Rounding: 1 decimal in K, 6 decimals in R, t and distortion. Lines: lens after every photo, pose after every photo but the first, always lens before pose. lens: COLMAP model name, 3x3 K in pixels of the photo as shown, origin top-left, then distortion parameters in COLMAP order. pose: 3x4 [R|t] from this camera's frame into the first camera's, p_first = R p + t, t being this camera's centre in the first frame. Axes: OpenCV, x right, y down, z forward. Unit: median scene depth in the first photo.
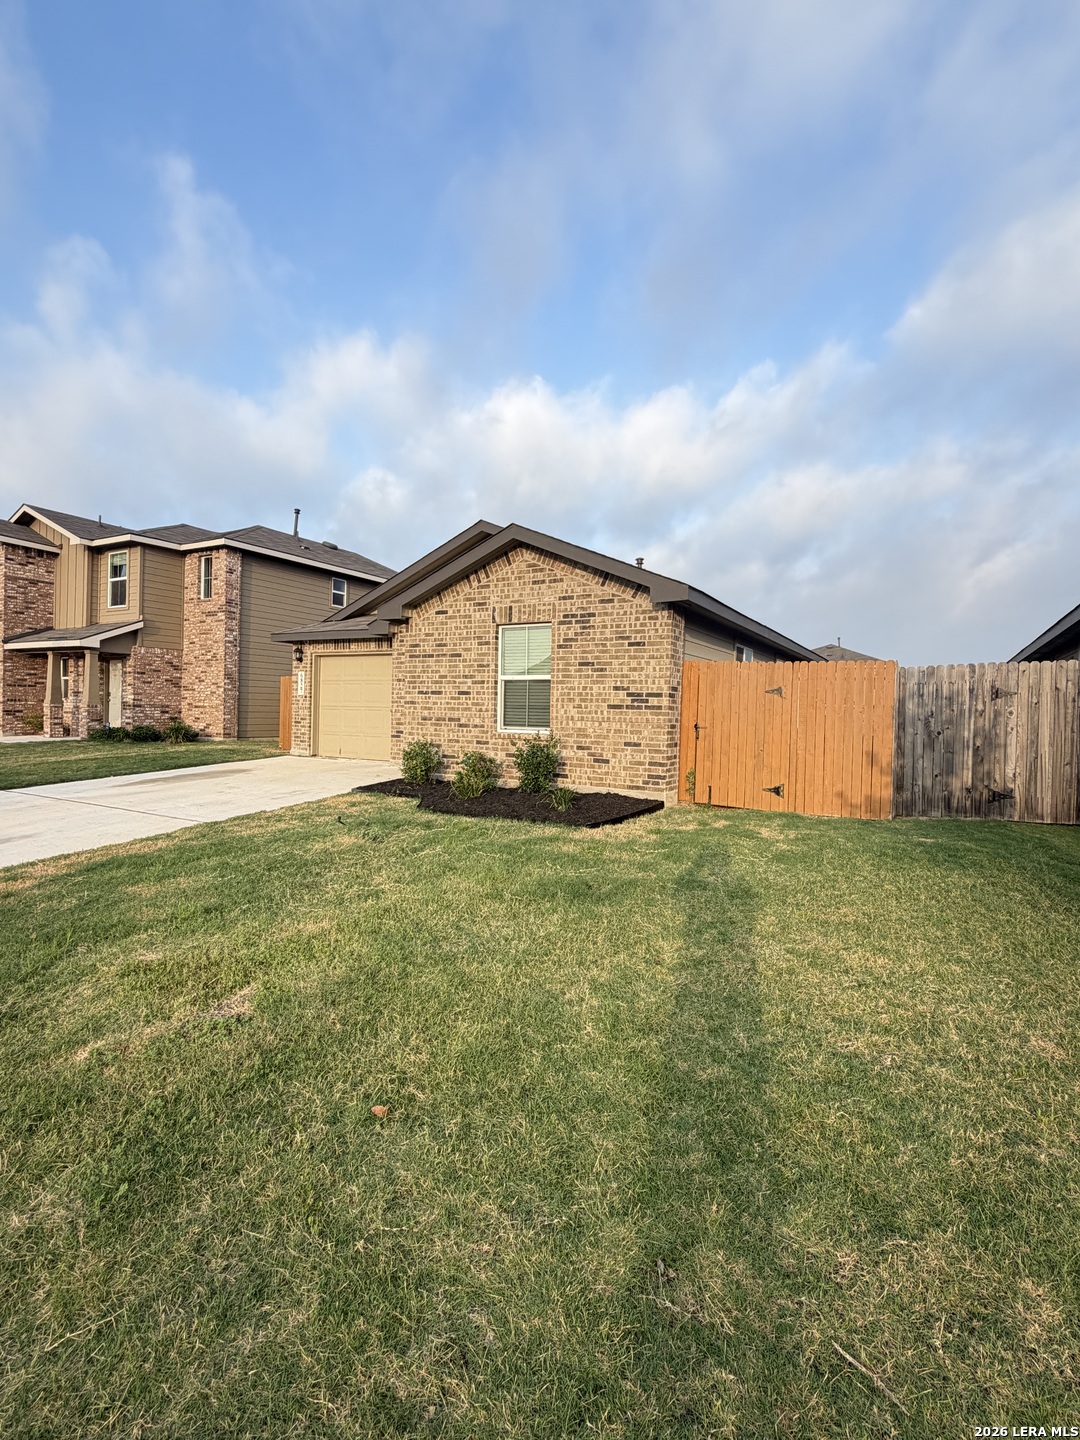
lens RADIAL K [[687.6, 0, 540.0], [0, 687.6, 720.0], [0, 0, 1]] dist [-0.000355, -0.000431]
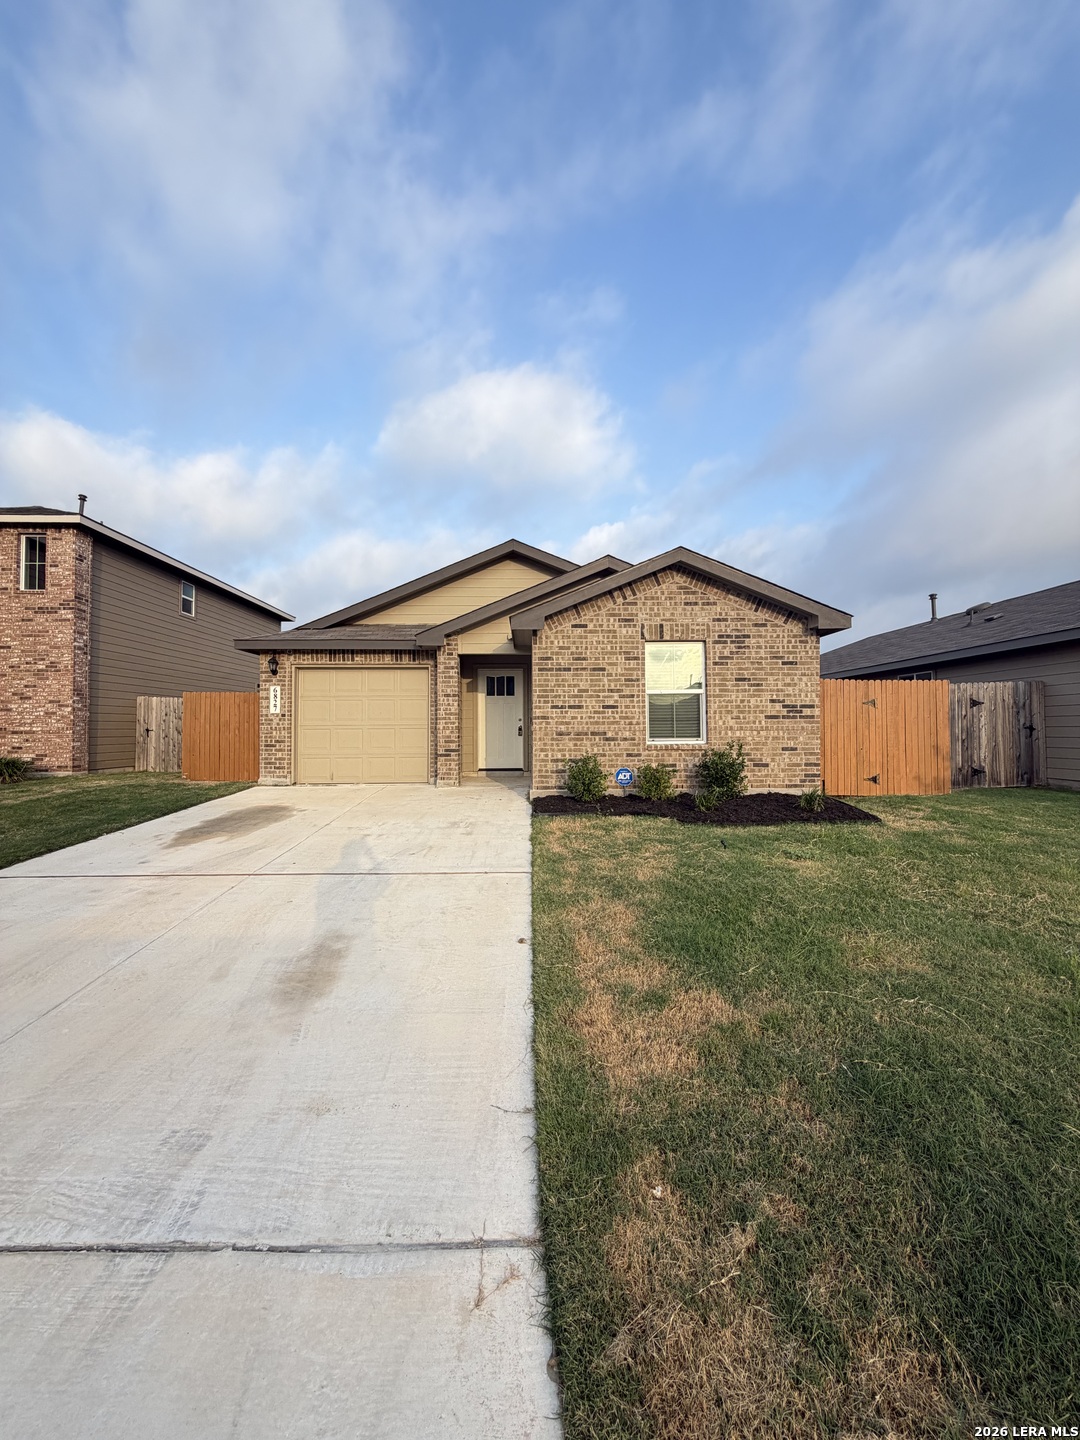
lens RADIAL K [[575.4, 0, 539.3], [0, 575.4, 714.7], [0, 0, 1]] dist [0.000298, 0.000115]
pose [[0.858999, -0.014414, 0.511774, -0.656144], [0.031662, 0.999186, -0.025002, -0.010488], [-0.510997, 0.037680, 0.858756, 0.341360]]
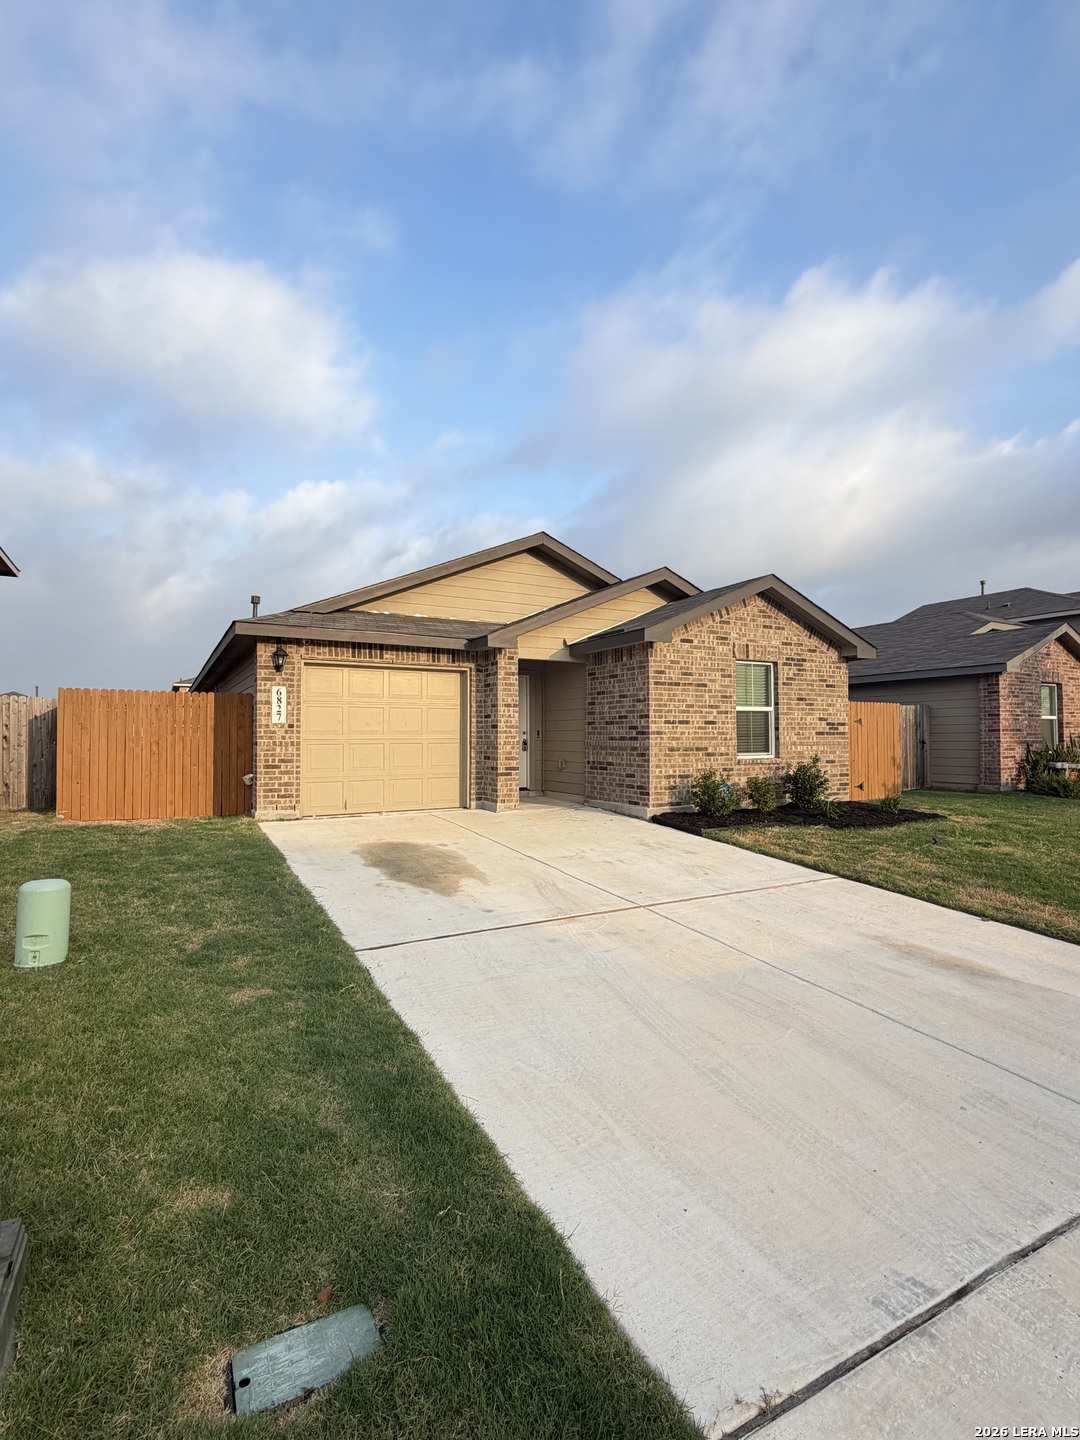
lens RADIAL K [[687.6, 0, 540.0], [0, 687.6, 720.0], [0, 0, 1]] dist [-0.000355, -0.000431]
pose [[0.521452, -0.002576, 0.853277, -1.159143], [0.026608, 0.999558, -0.013244, -0.037787], [-0.852866, 0.029610, 0.521290, 0.709086]]
